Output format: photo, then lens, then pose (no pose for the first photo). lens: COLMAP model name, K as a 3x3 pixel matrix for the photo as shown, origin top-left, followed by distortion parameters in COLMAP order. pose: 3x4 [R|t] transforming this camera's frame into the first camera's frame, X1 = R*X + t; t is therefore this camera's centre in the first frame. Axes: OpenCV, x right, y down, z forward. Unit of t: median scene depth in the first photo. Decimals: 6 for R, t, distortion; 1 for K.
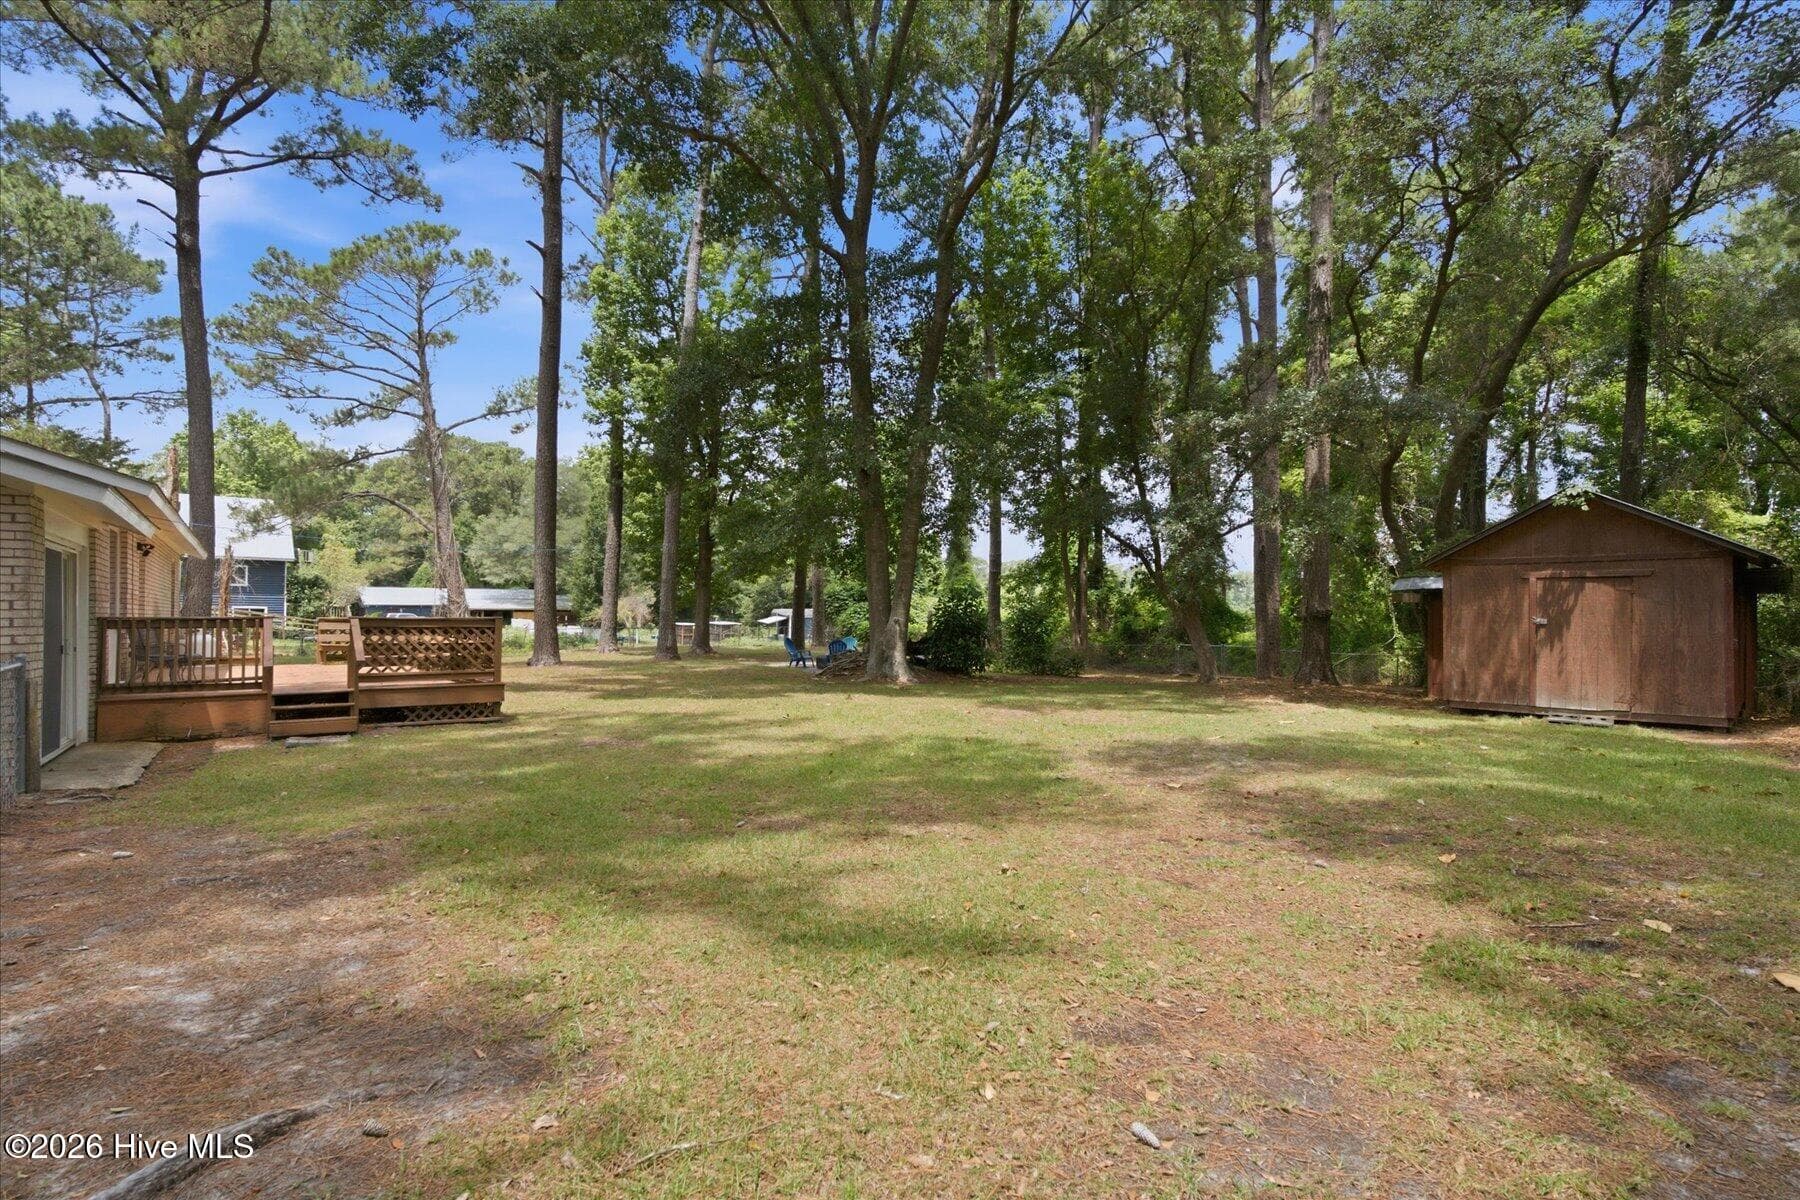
lens RADIAL K [[880.7, 0, 898.9], [0, 880.7, 591.0], [0, 0, 1]] dist [0.002158, 0.000175]
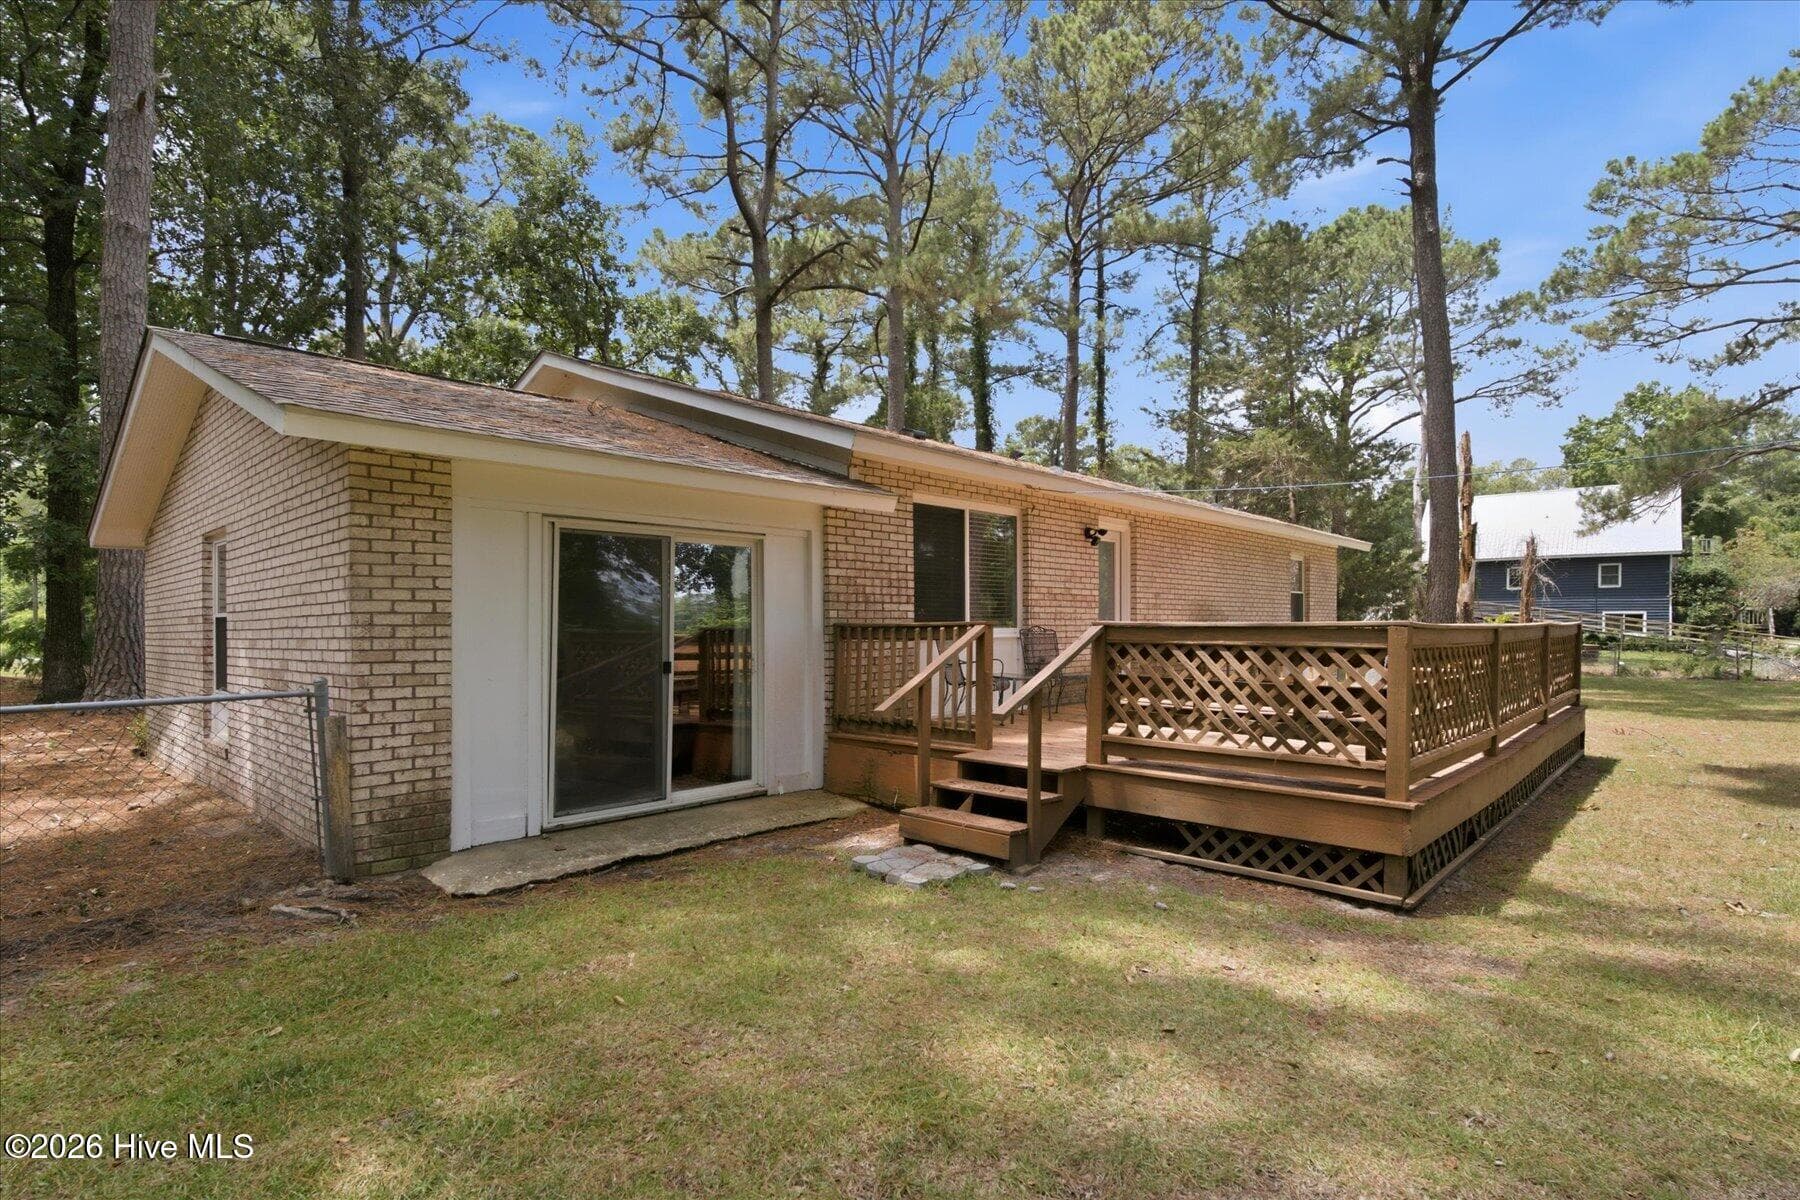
lens RADIAL K [[874.9, 0, 959.5], [0, 874.9, 605.9], [0, 0, 1]] dist [0.030050, -0.000274]
pose [[0.200325, -0.020984, -0.979505, -0.036733], [0.029564, 0.999445, -0.015365, 0.006581], [0.979283, -0.025880, 0.200834, 0.211059]]
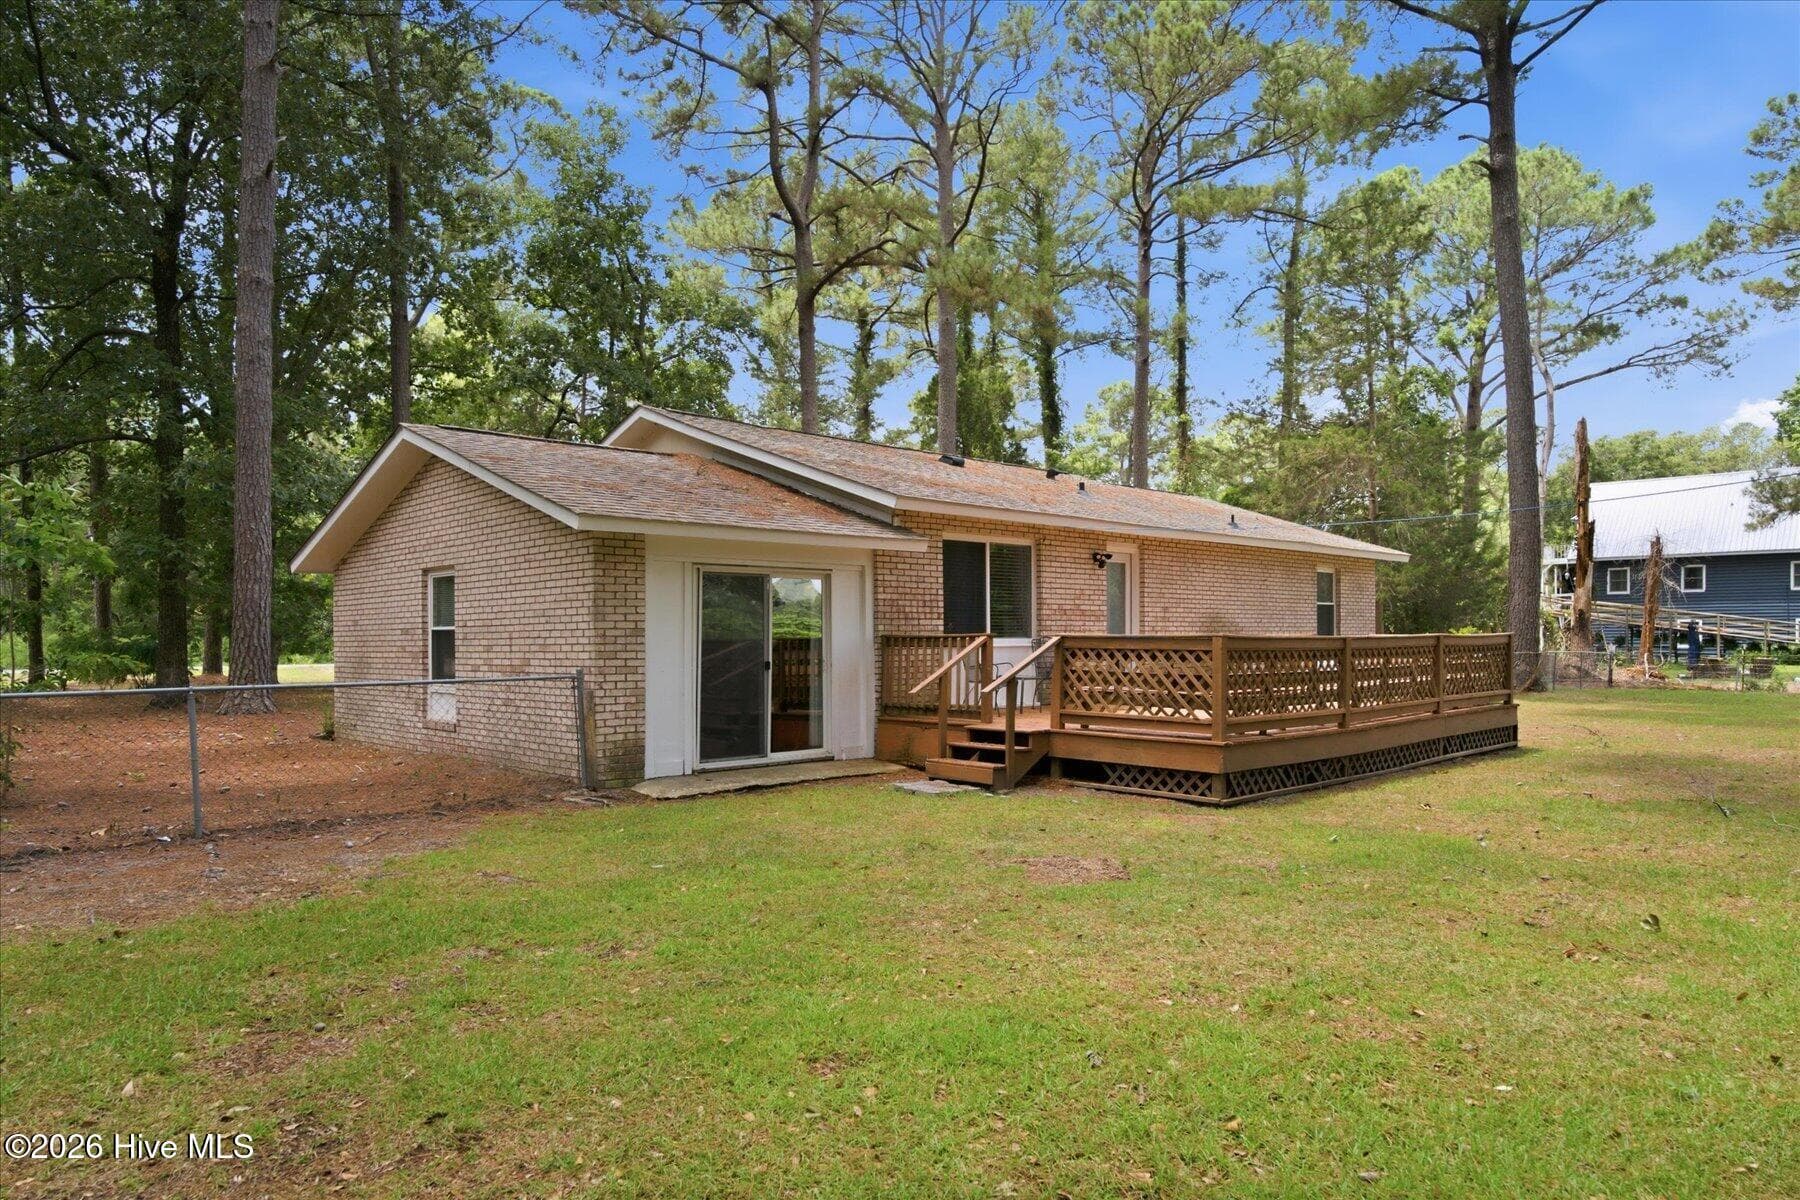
lens RADIAL K [[1139.7, 0, 949.5], [0, 1139.7, 639.5], [0, 0, 1]] dist [0.002051, 0.001039]
pose [[0.121158, 0.005028, -0.992621, 0.085238], [0.029898, 0.999515, 0.008713, 0.005830], [0.992183, -0.030733, 0.120949, 0.203007]]
